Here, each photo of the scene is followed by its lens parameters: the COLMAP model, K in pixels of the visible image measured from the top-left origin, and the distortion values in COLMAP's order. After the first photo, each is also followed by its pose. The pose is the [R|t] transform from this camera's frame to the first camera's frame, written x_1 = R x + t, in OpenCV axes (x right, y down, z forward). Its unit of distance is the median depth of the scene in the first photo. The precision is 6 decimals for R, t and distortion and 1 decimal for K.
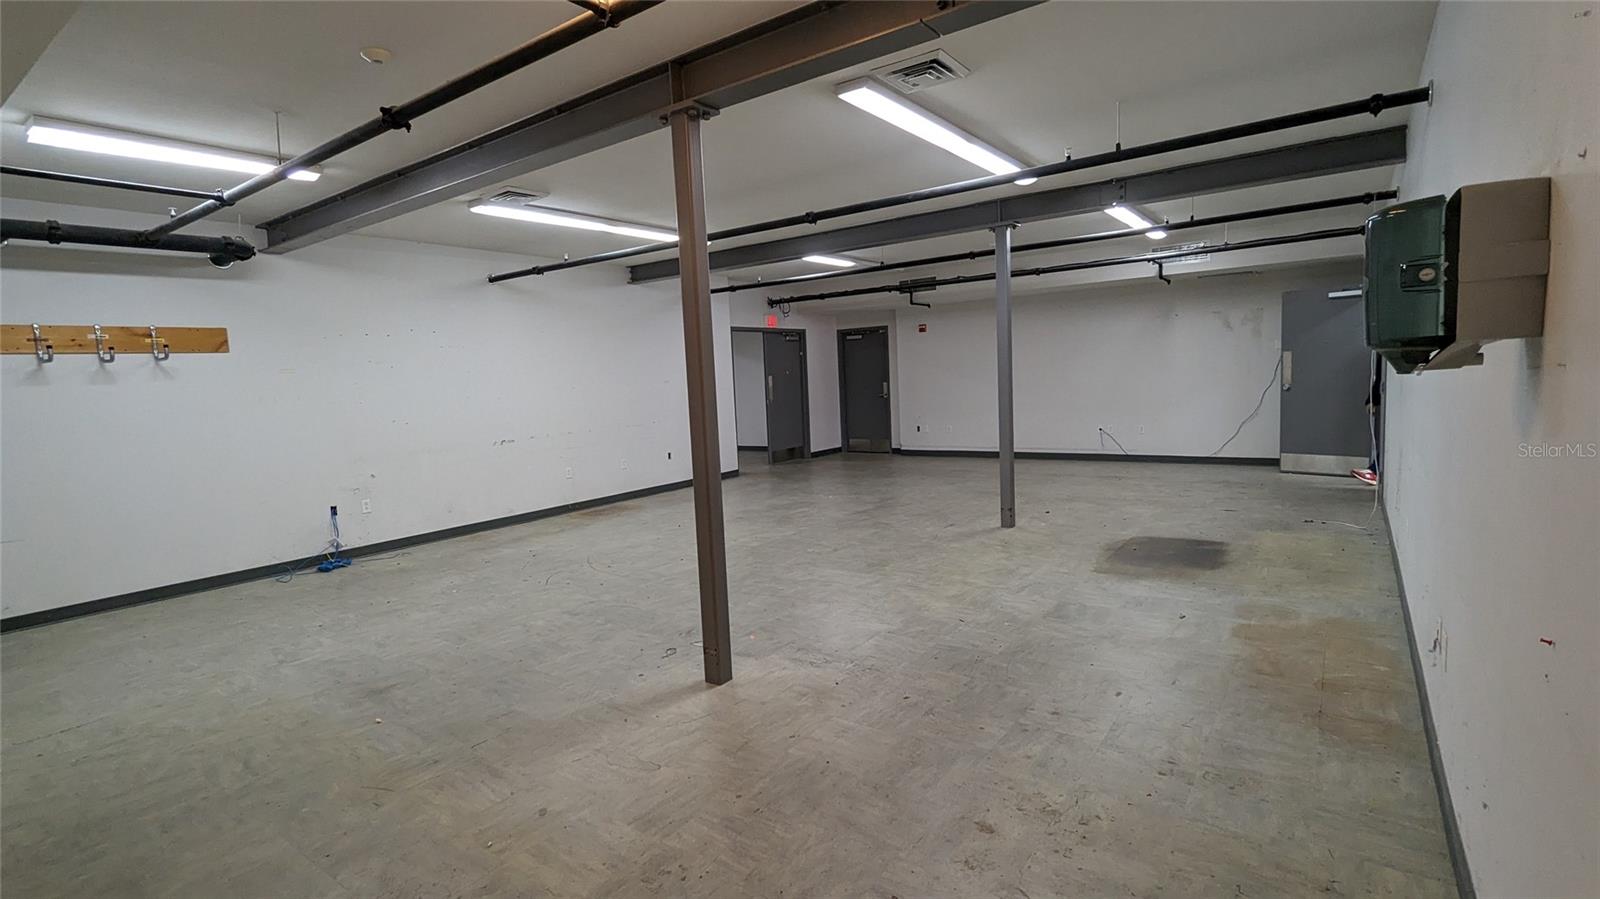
lens RADIAL K [[759.0, 0, 795.3], [0, 759.0, 448.3], [0, 0, 1]] dist [0.001756, 0.000459]
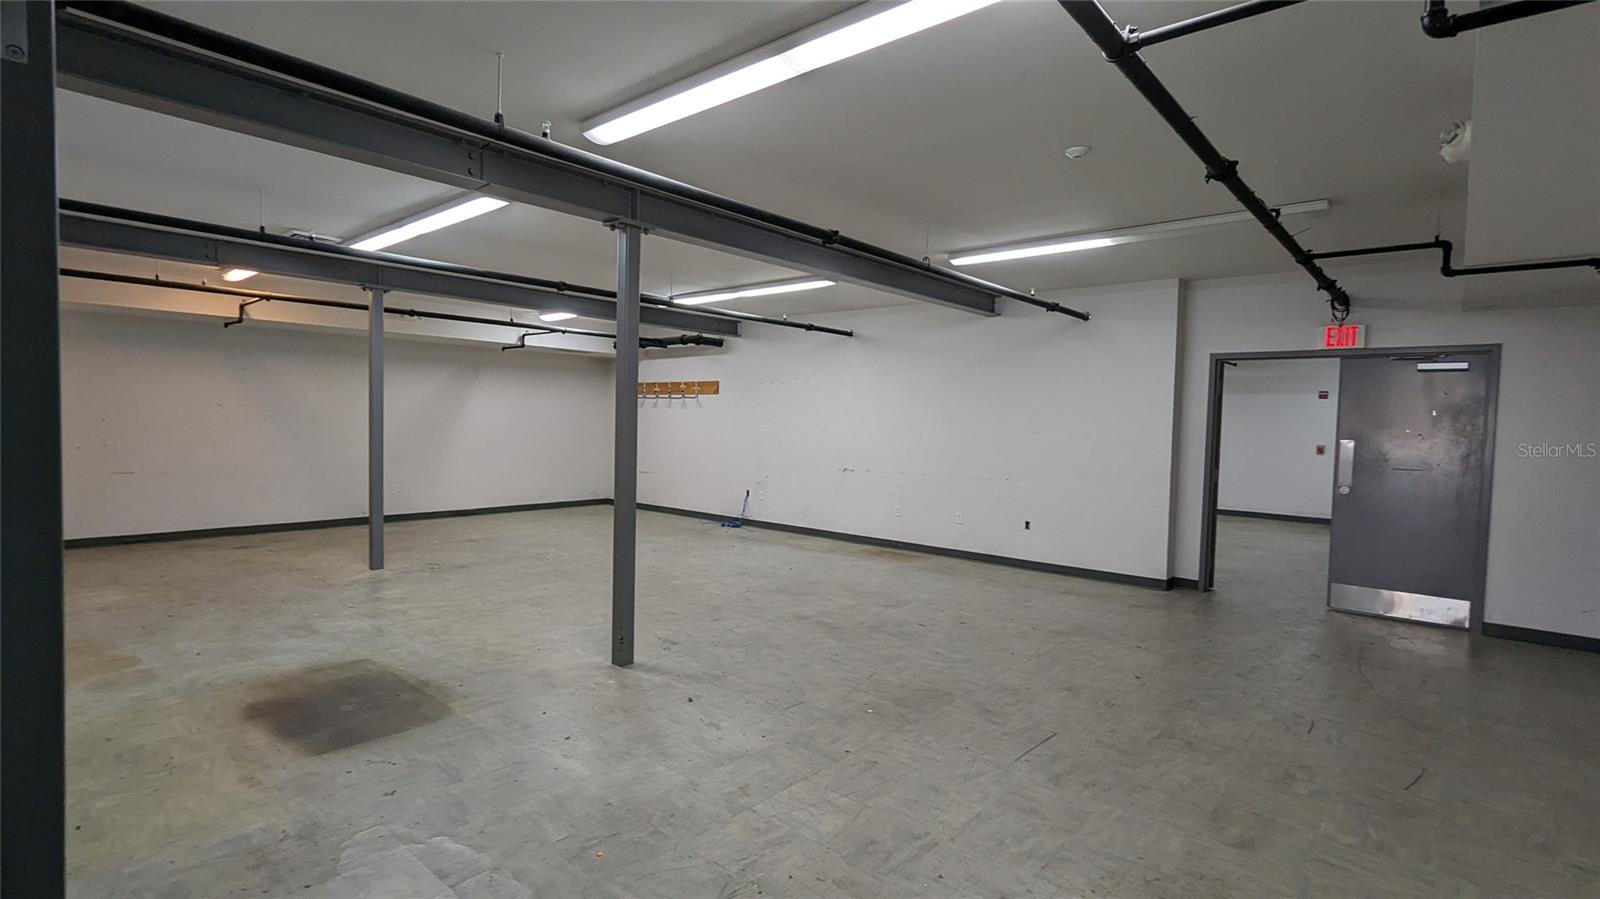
lens RADIAL K [[759.0, 0, 795.3], [0, 759.0, 448.3], [0, 0, 1]] dist [0.001756, 0.000459]
pose [[-0.097902, 0.085886, -0.991483, 1.193827], [-0.115415, 0.988567, 0.097029, -0.221357], [0.988481, 0.123931, -0.086870, 1.534560]]
